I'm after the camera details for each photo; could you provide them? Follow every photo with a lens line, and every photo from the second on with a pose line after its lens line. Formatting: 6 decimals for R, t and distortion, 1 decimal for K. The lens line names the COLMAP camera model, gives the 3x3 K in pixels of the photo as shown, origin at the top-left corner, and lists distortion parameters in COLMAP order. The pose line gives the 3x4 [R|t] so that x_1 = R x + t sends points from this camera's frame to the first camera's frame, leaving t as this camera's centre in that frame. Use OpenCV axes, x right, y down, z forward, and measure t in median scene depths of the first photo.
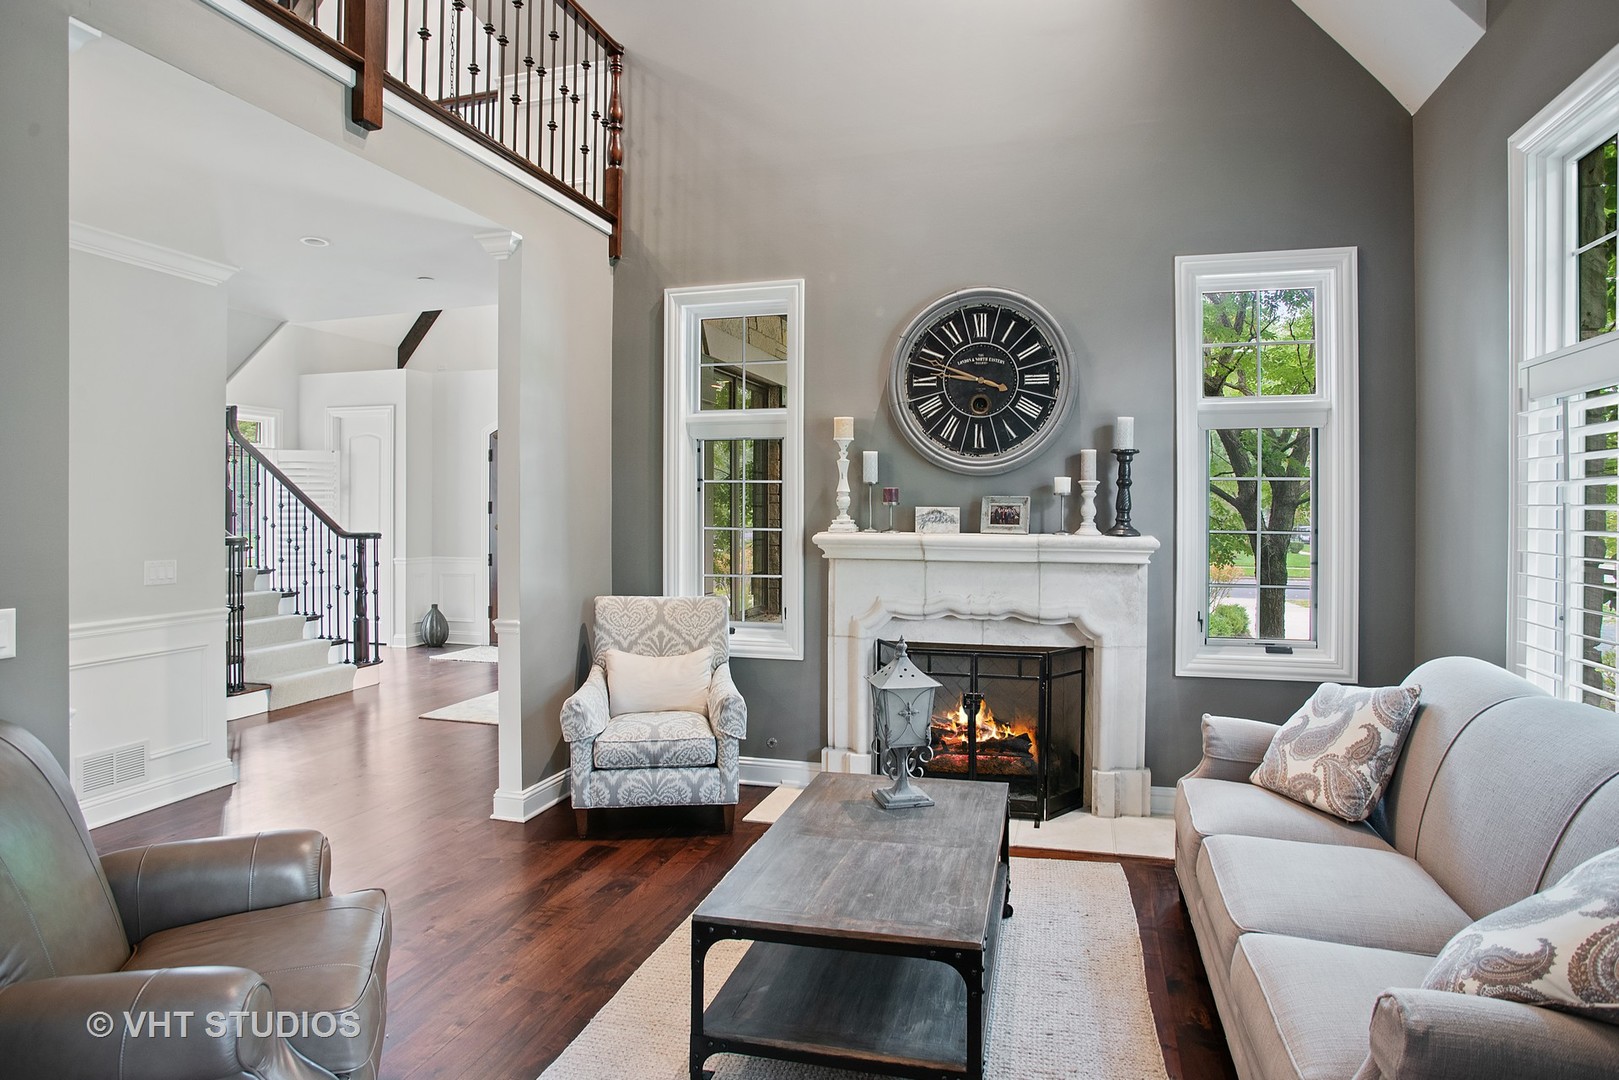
lens RADIAL K [[922.4, 0, 816.3], [0, 922.4, 504.2], [0, 0, 1]] dist [-0.101659, 0.068849]
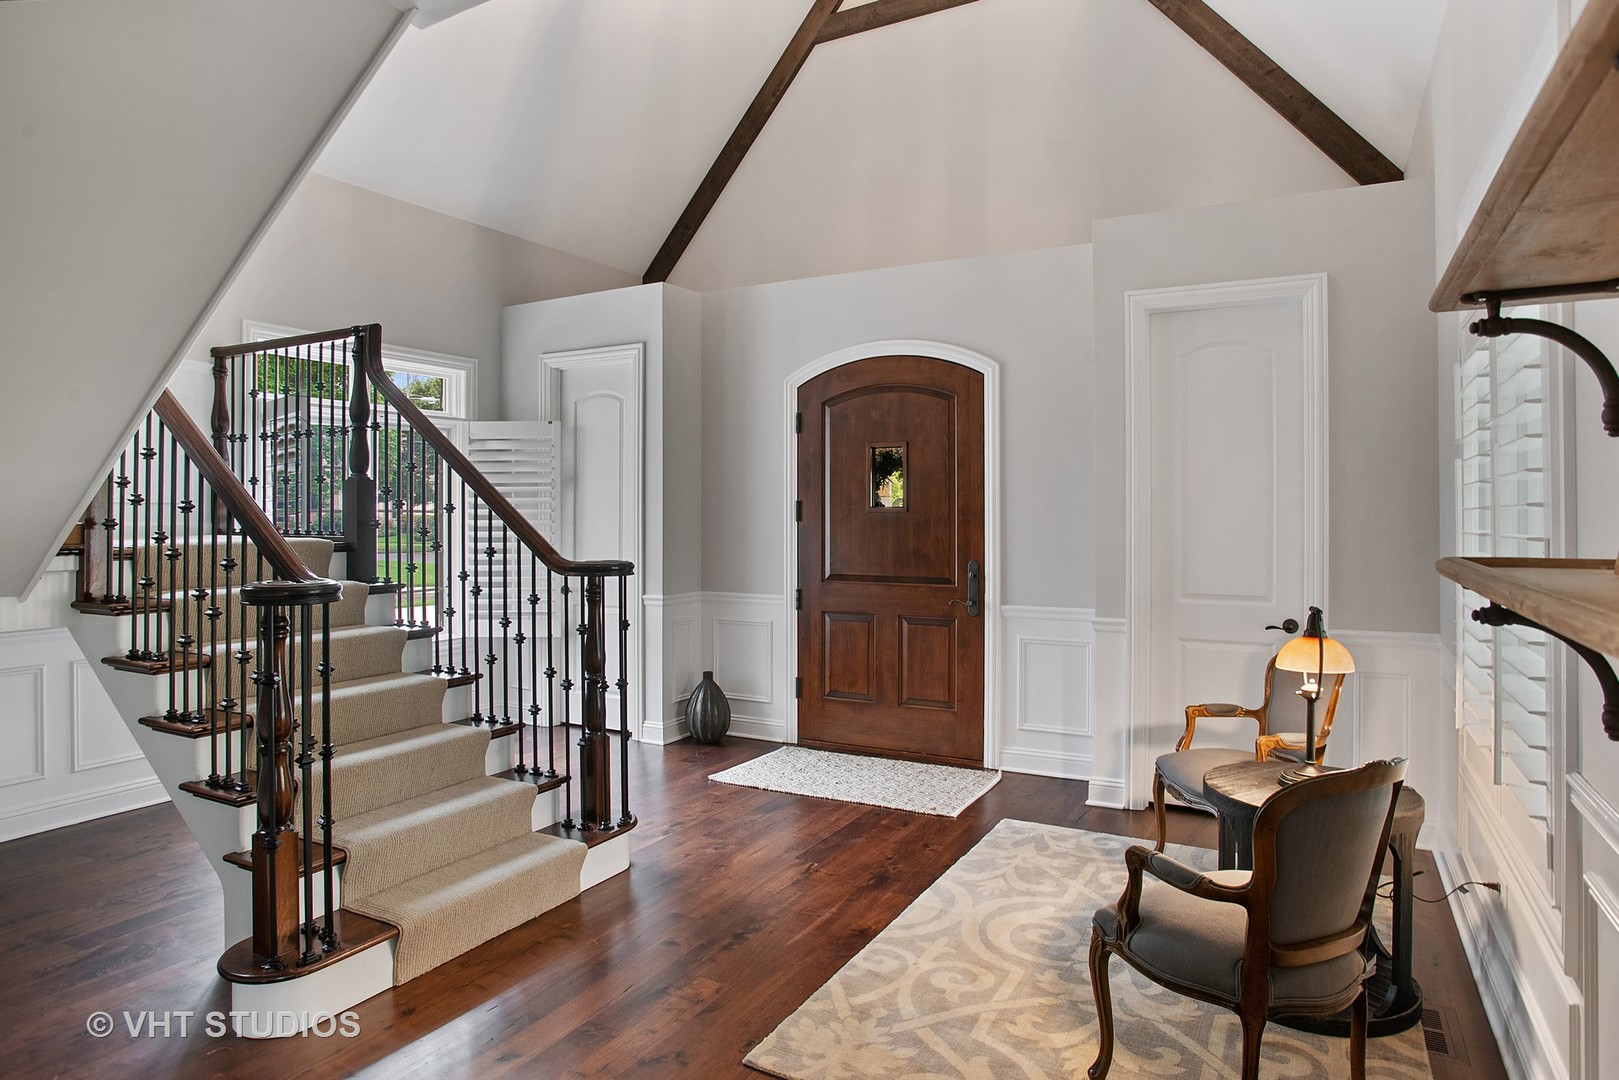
lens RADIAL K [[922.4, 0, 816.3], [0, 922.4, 504.2], [0, 0, 1]] dist [-0.101659, 0.068849]
pose [[0.975054, -0.001949, -0.221958, -0.280851], [0.000957, 0.999989, -0.004575, 0.002323], [0.221964, 0.004249, 0.975046, 0.550035]]
